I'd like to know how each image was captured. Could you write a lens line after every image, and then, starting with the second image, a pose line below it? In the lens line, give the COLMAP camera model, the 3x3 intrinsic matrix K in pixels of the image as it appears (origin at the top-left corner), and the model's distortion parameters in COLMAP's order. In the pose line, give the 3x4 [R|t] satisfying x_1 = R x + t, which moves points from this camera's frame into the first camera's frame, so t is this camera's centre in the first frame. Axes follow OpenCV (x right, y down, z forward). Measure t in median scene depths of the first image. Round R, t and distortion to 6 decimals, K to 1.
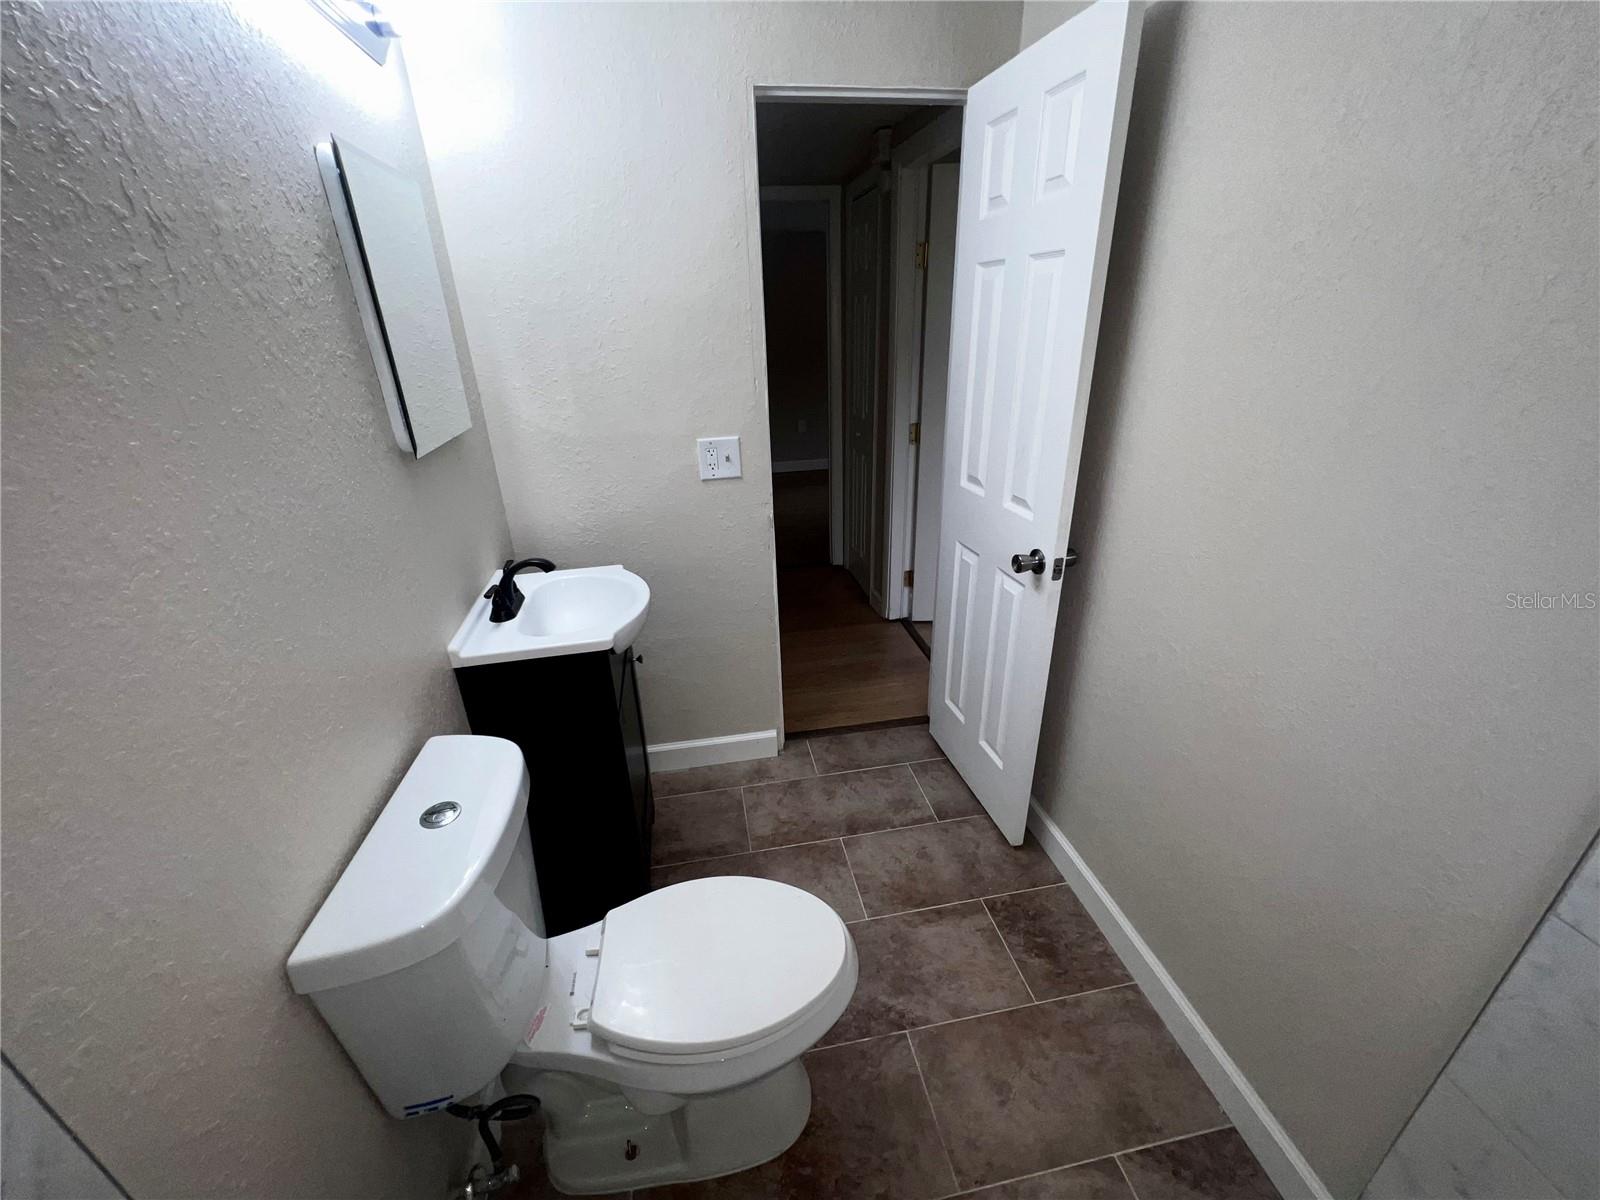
lens RADIAL K [[640.9, 0, 800.7], [0, 640.9, 601.1], [0, 0, 1]] dist [-0.001724, 0.001146]
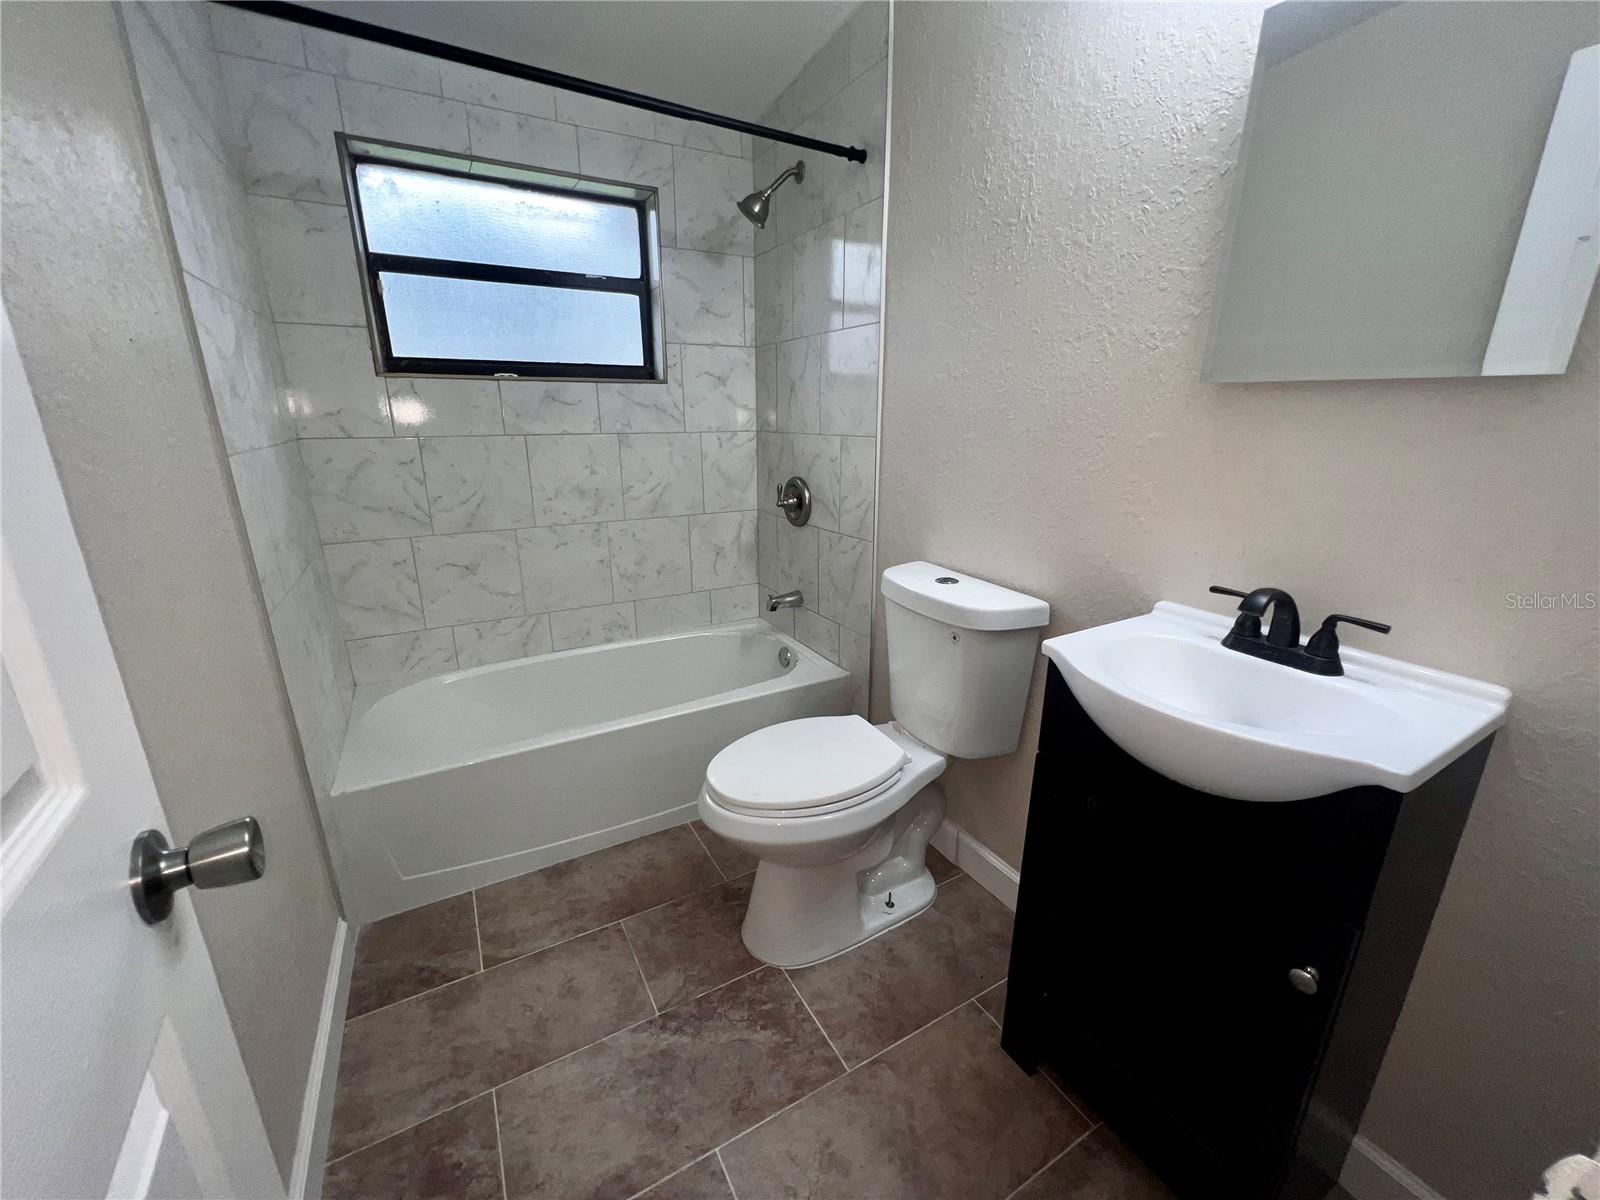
lens RADIAL K [[640.9, 0, 800.6], [0, 640.9, 600.8], [0, 0, 1]] dist [-0.001724, 0.001146]
pose [[-0.942823, 0.111693, -0.314022, 0.193788], [-0.122661, 0.759770, 0.638517, -0.404383], [0.309902, 0.640526, -0.702629, 1.323582]]
